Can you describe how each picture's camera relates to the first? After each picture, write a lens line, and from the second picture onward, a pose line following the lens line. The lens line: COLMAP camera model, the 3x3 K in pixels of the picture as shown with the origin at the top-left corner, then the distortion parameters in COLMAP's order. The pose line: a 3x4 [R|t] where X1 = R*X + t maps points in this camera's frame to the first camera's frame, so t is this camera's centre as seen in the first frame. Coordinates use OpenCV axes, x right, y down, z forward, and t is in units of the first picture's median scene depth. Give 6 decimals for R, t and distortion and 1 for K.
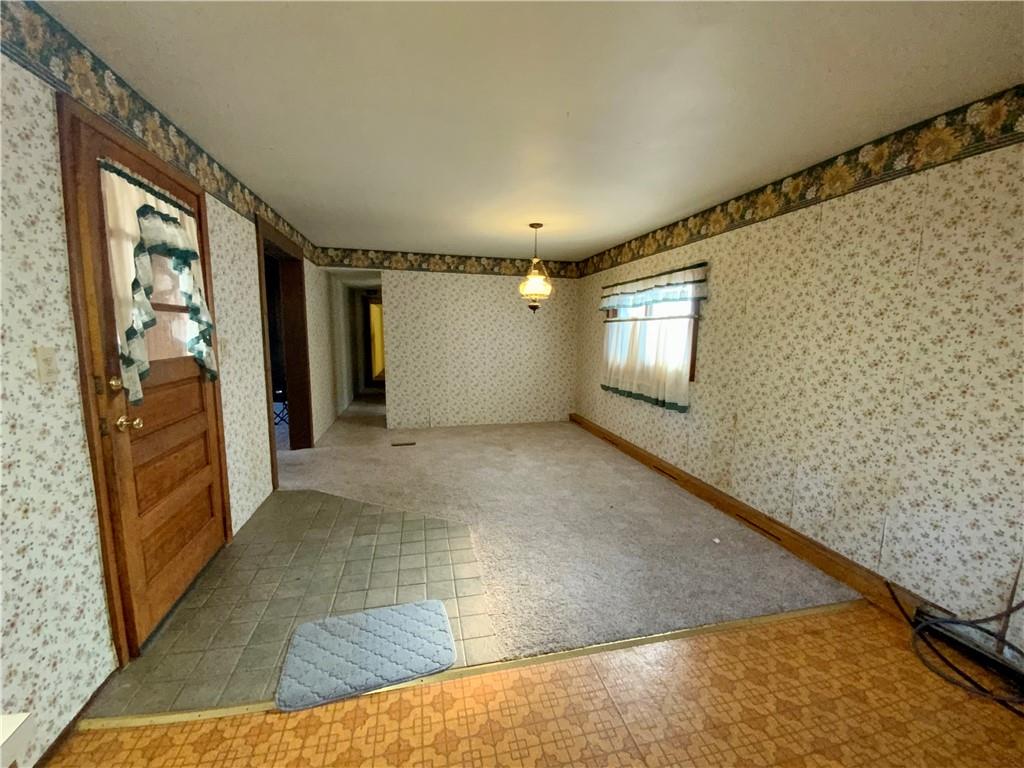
lens RADIAL K [[408.9, 0, 502.3], [0, 408.9, 383.9], [0, 0, 1]] dist [-0.004203, -0.001662]
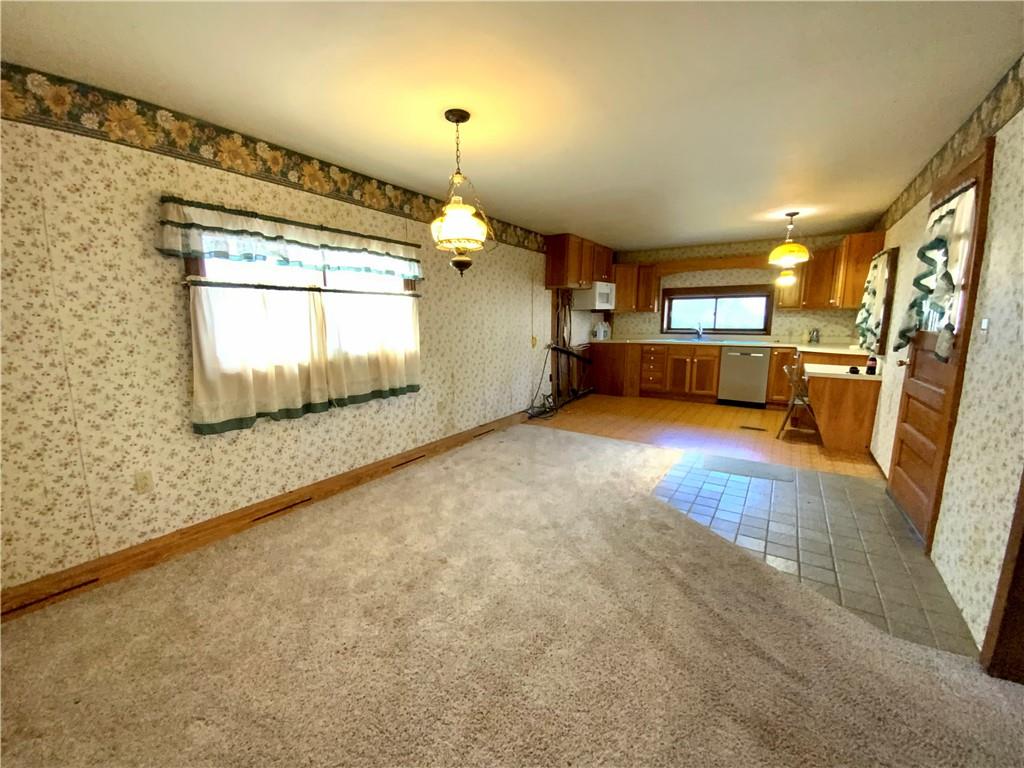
lens RADIAL K [[408.9, 0, 492.8], [0, 408.9, 383.9], [0, 0, 1]] dist [-0.004203, -0.001662]
pose [[-0.676505, -0.110429, 0.728112, -0.385736], [0.103593, 0.964593, 0.242546, -0.158383], [-0.729116, 0.239511, -0.641112, 1.399354]]
